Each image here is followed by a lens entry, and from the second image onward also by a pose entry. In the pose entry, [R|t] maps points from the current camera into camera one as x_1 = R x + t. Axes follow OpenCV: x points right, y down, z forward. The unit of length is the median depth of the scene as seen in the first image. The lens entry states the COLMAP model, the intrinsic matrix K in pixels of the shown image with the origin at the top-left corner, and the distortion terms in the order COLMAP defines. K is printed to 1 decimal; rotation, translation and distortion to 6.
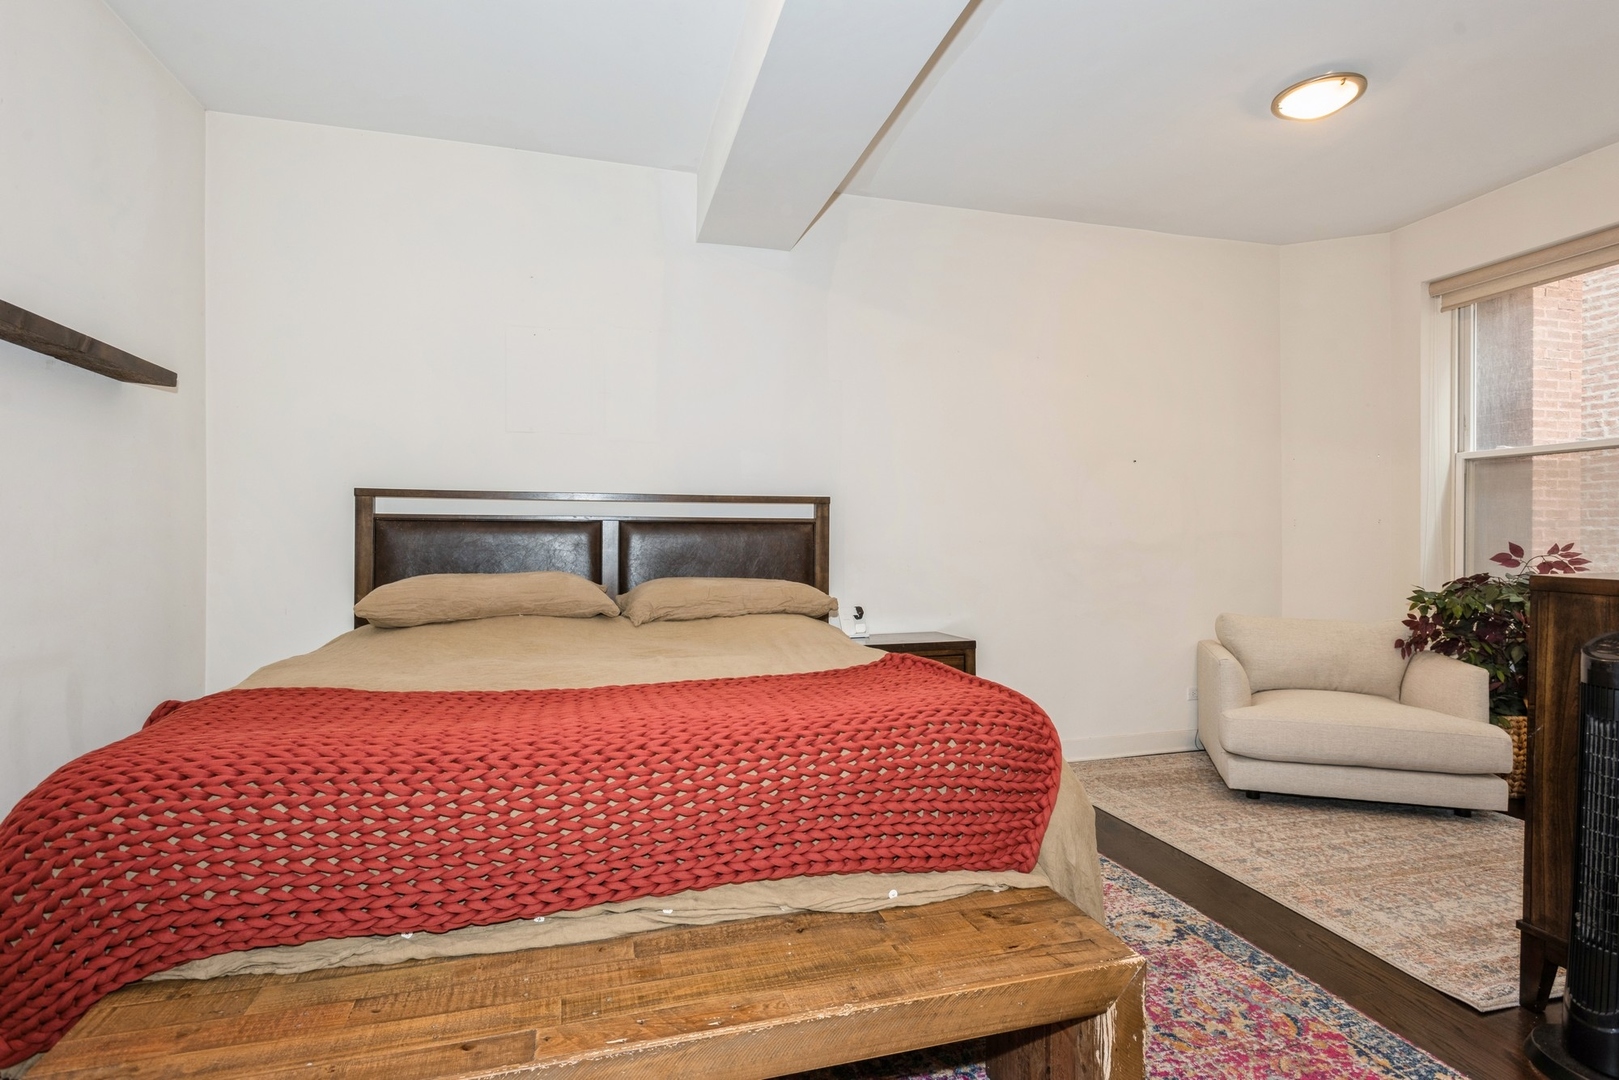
lens RADIAL K [[832.7, 0, 809.7], [0, 832.7, 533.7], [0, 0, 1]] dist [0.001581, 0.000176]
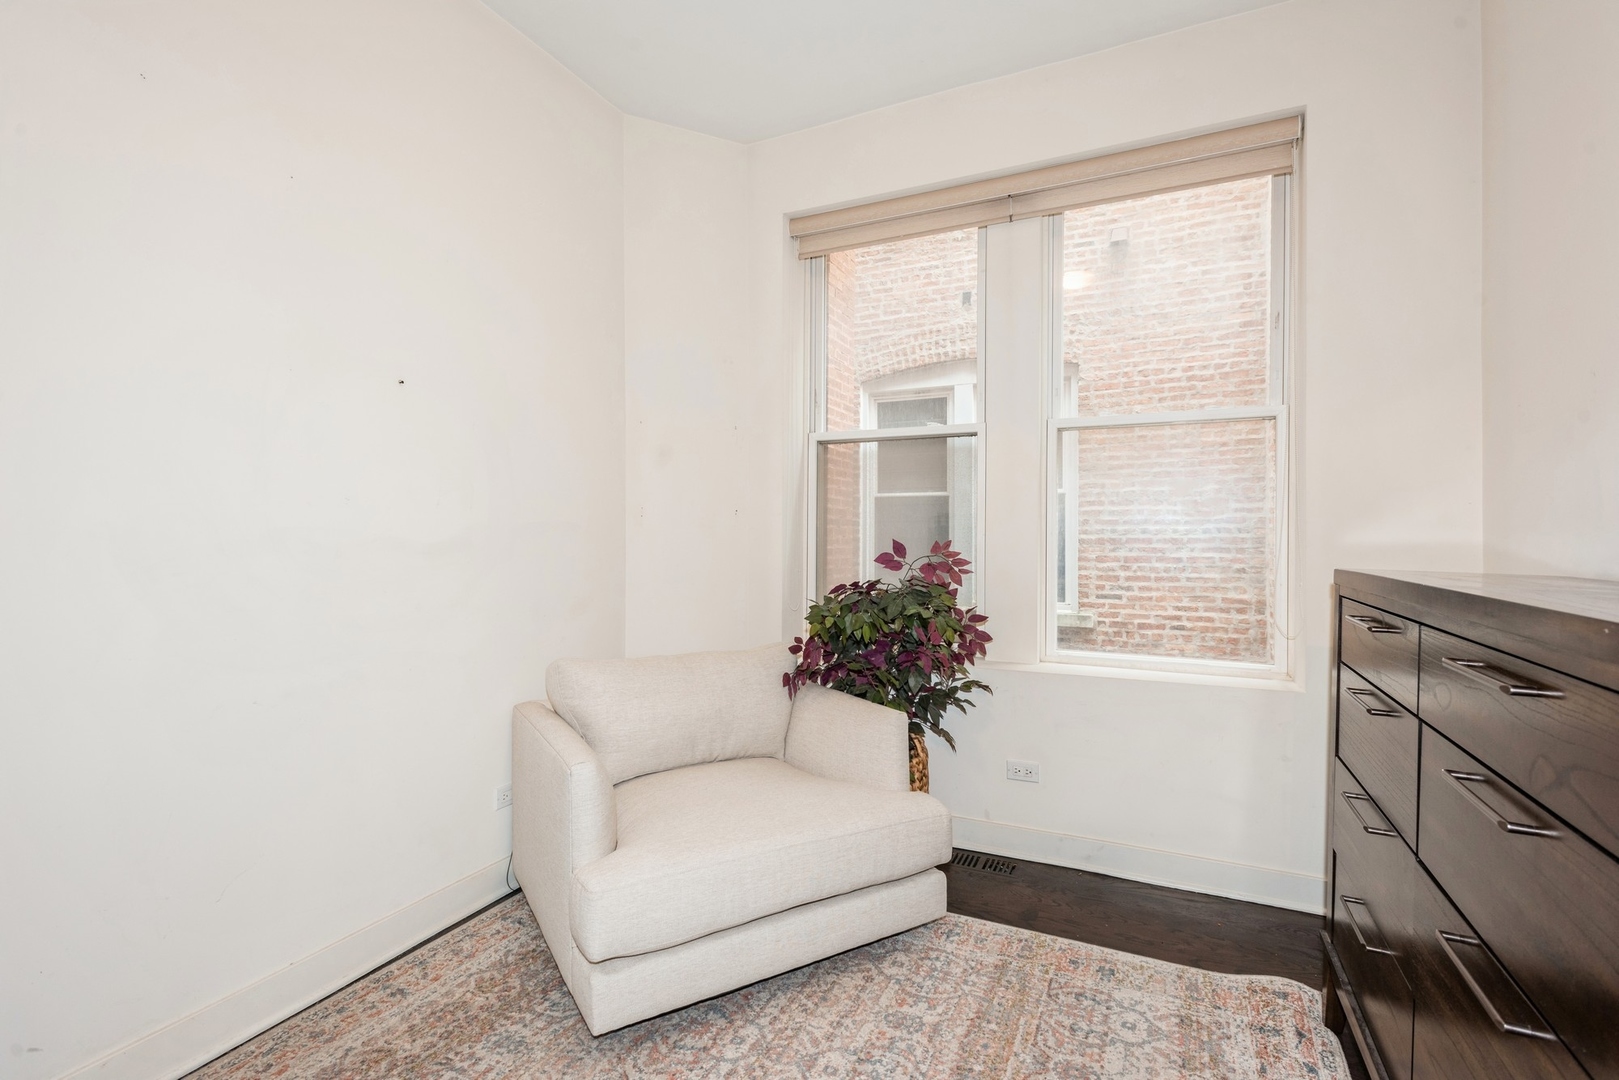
lens RADIAL K [[748.0, 0, 814.5], [0, 748.0, 533.8], [0, 0, 1]] dist [0.008045, -0.005110]
pose [[0.646815, 0.003471, 0.762639, 0.234576], [-0.004838, 0.999988, -0.000449, 0.005521], [-0.762632, -0.003399, 0.646824, 0.579820]]
